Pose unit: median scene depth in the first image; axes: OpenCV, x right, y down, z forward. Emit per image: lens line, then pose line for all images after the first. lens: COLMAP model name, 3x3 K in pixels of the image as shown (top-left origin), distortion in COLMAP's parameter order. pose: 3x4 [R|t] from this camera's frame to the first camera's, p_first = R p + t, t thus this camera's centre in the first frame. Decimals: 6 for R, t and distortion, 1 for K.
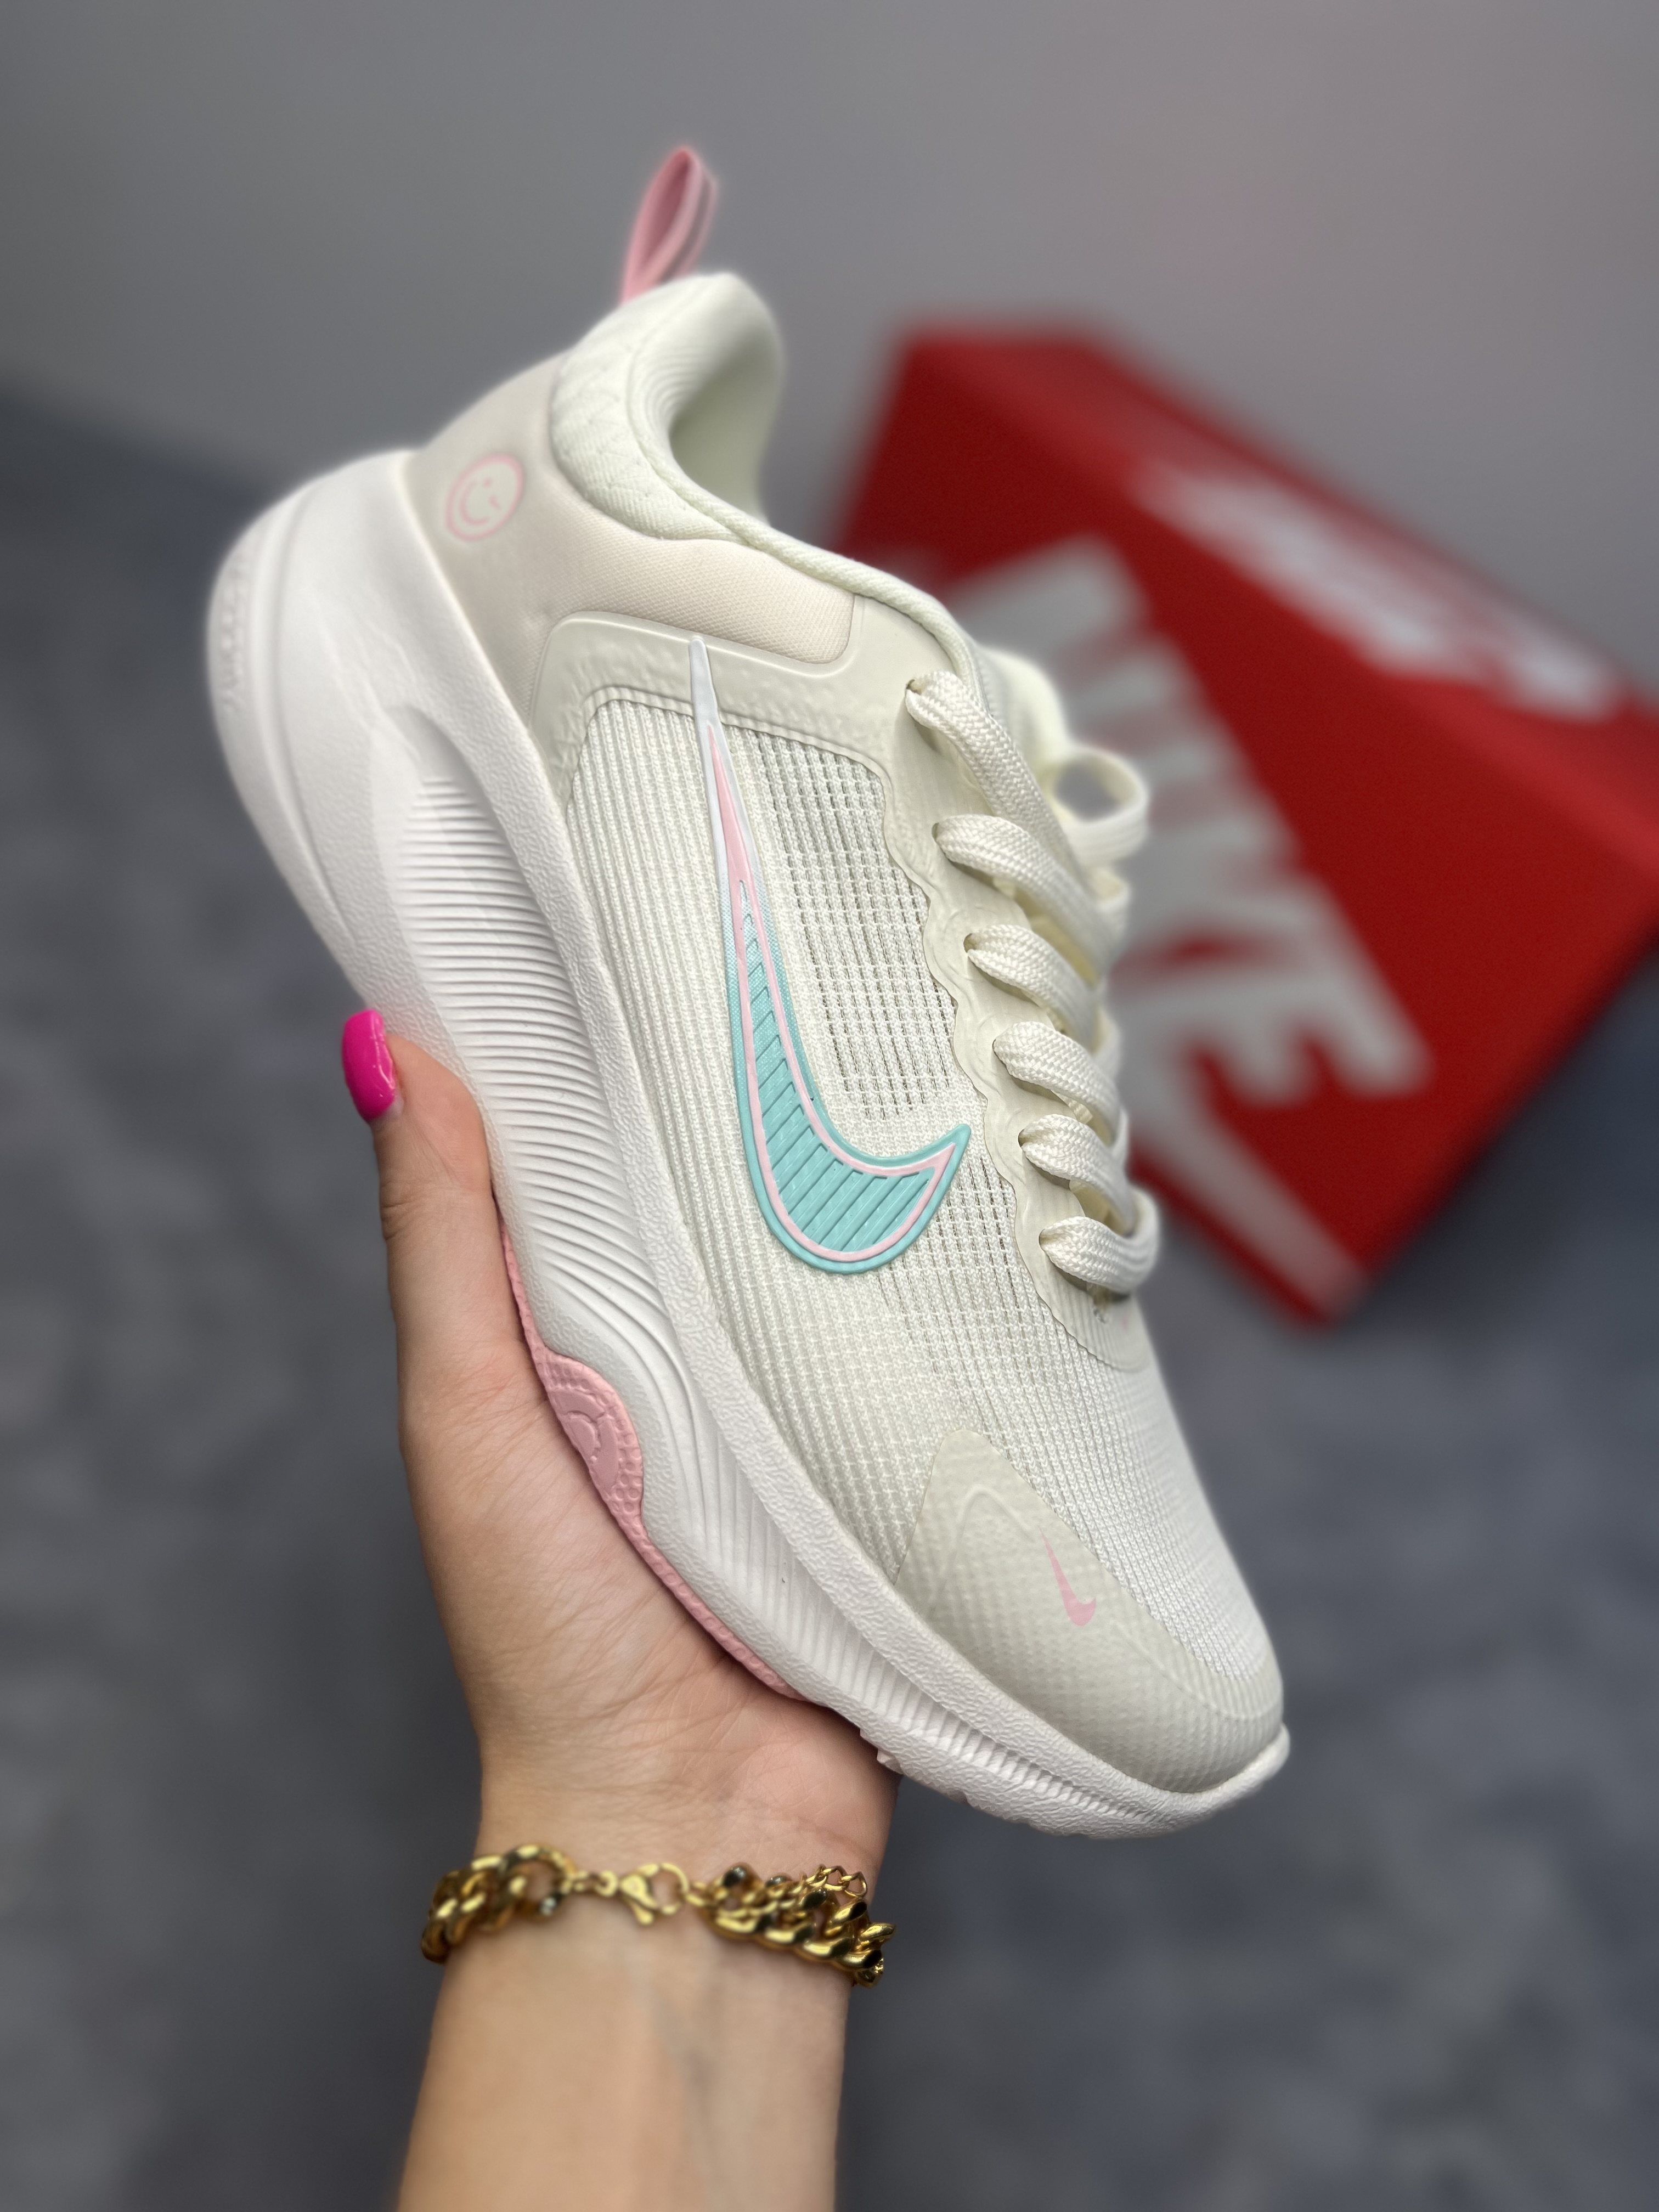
lens RADIAL K [[1721.7, 0, 829.5], [0, 1721.7, 1106.0], [0, 0, 1]] dist [0.036811, -0.049325]
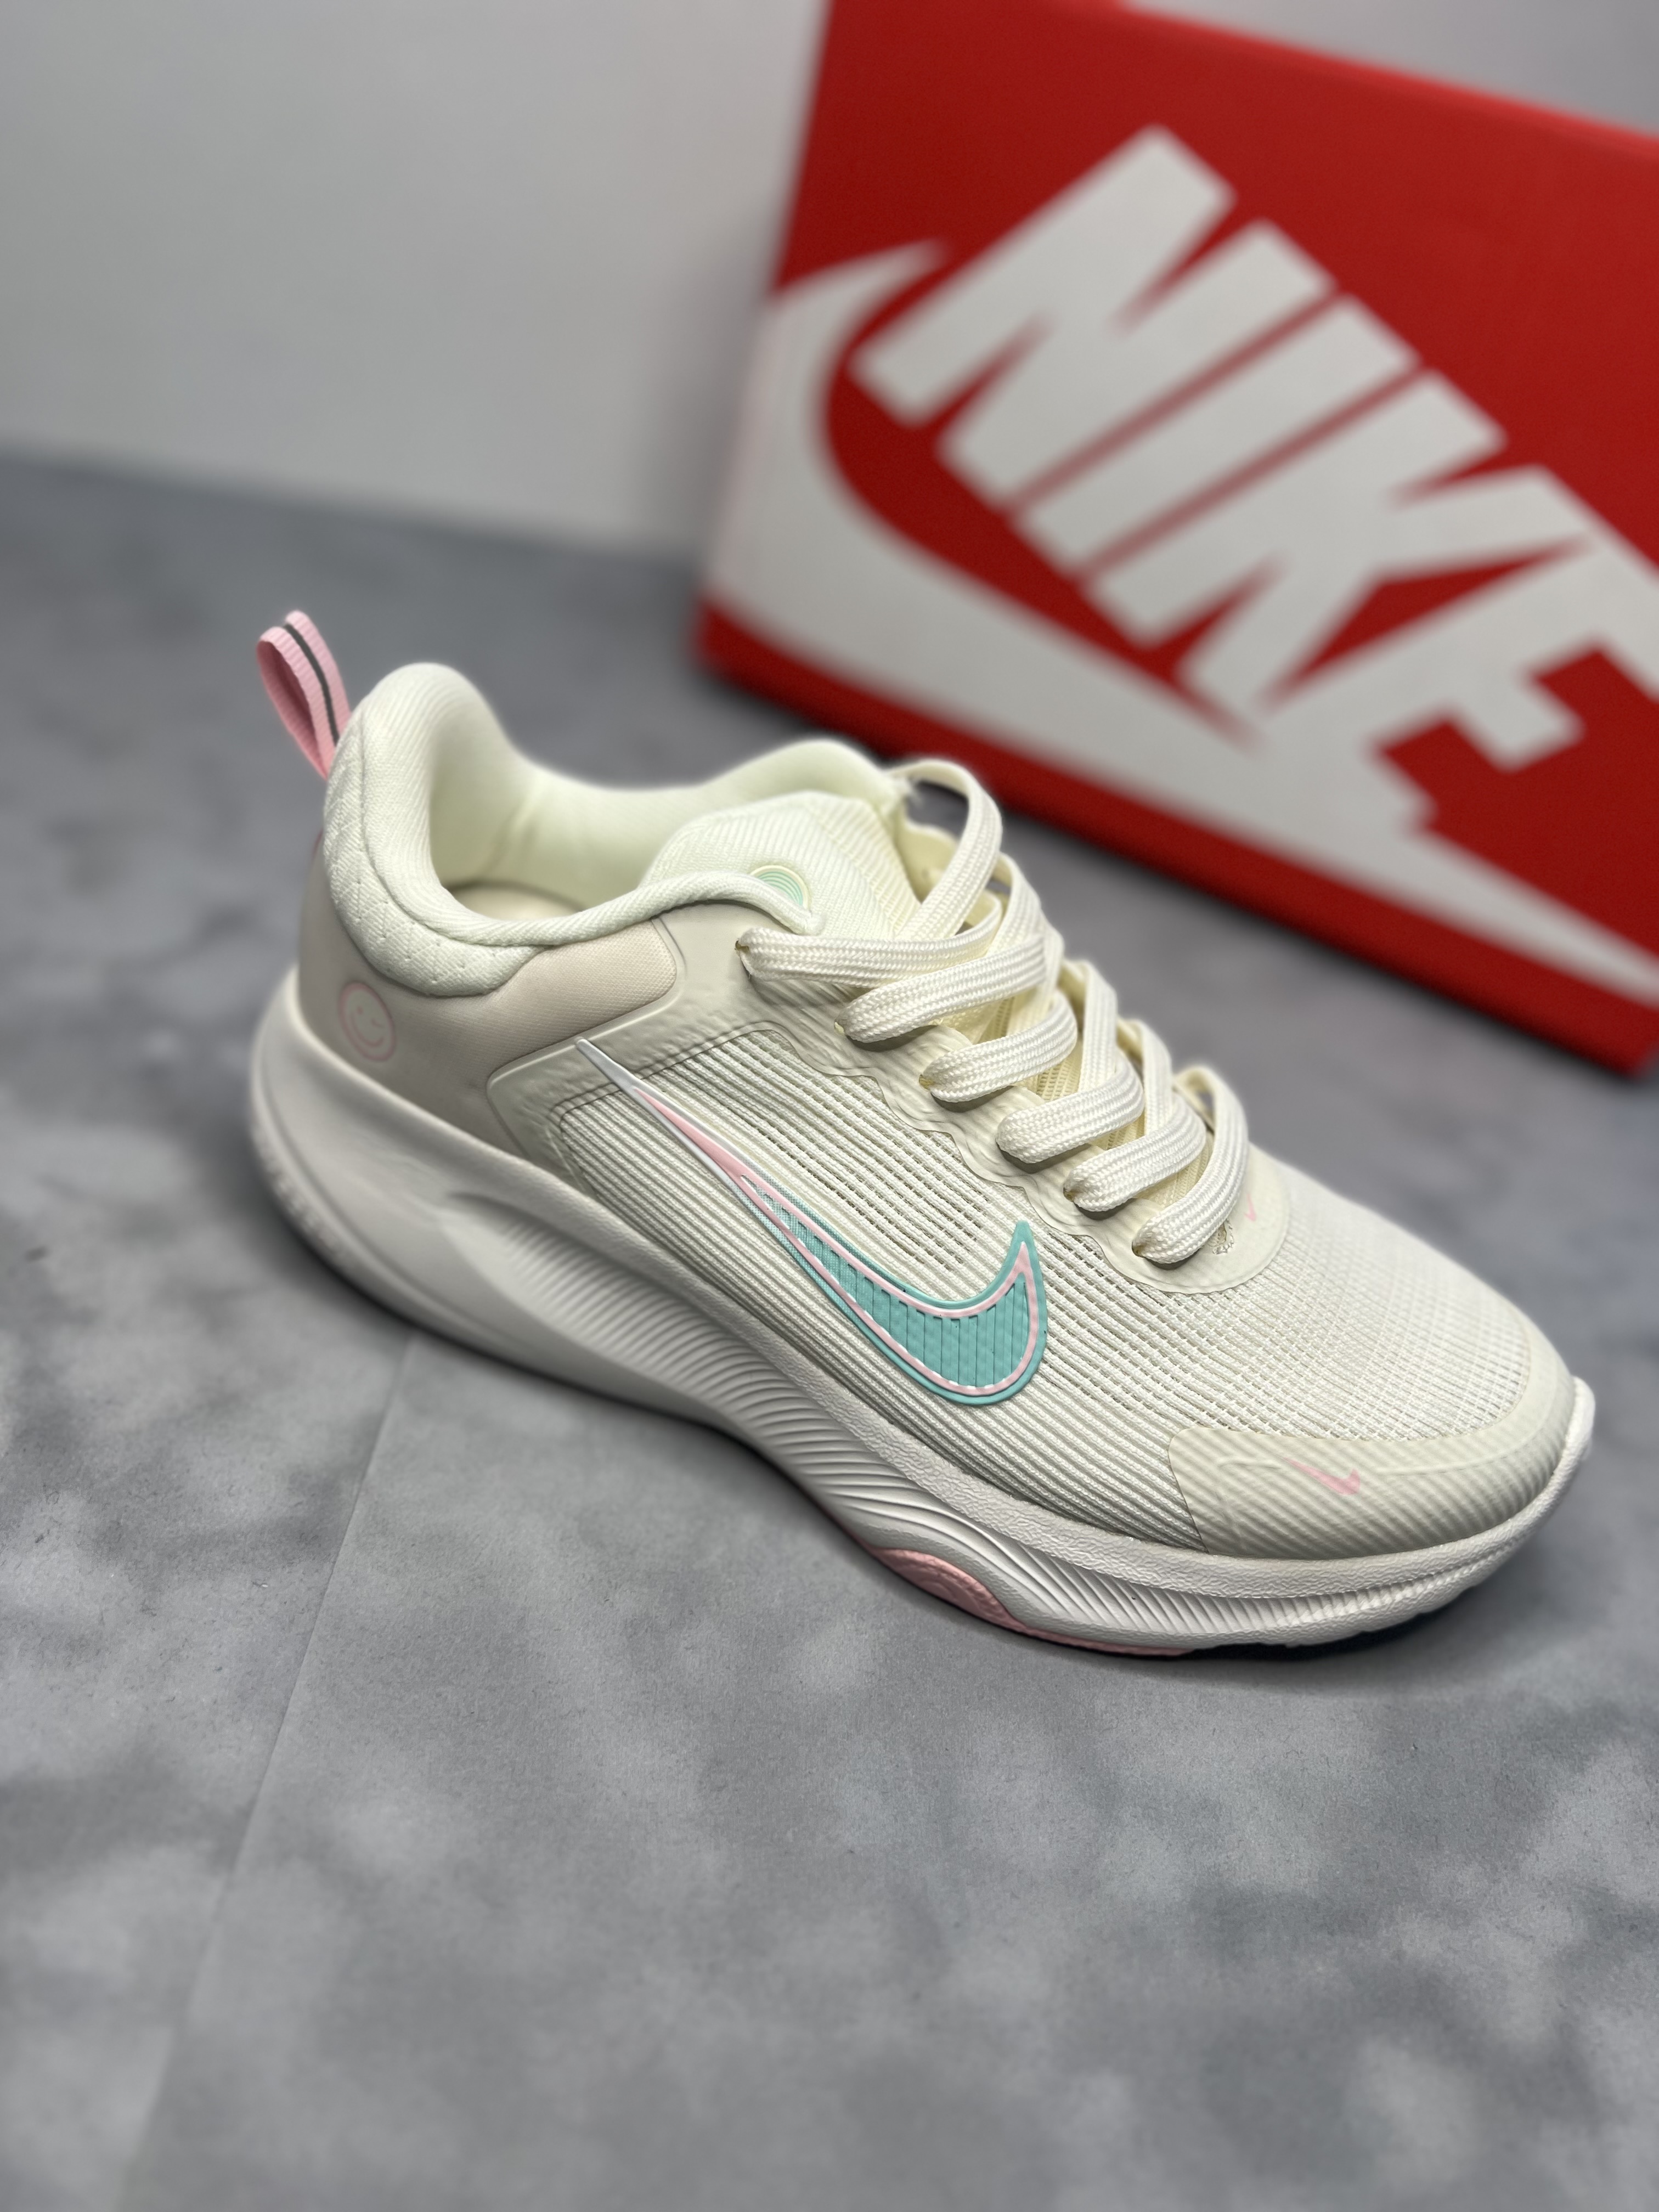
lens RADIAL K [[1721.7, 0, 829.5], [0, 1721.7, 1106.0], [0, 0, 1]] dist [0.036811, -0.049325]
pose [[0.751534, -0.601356, -0.271234, 0.340232], [0.650300, 0.744457, 0.151307, -0.303728], [0.110933, -0.290095, 0.950546, -0.101892]]
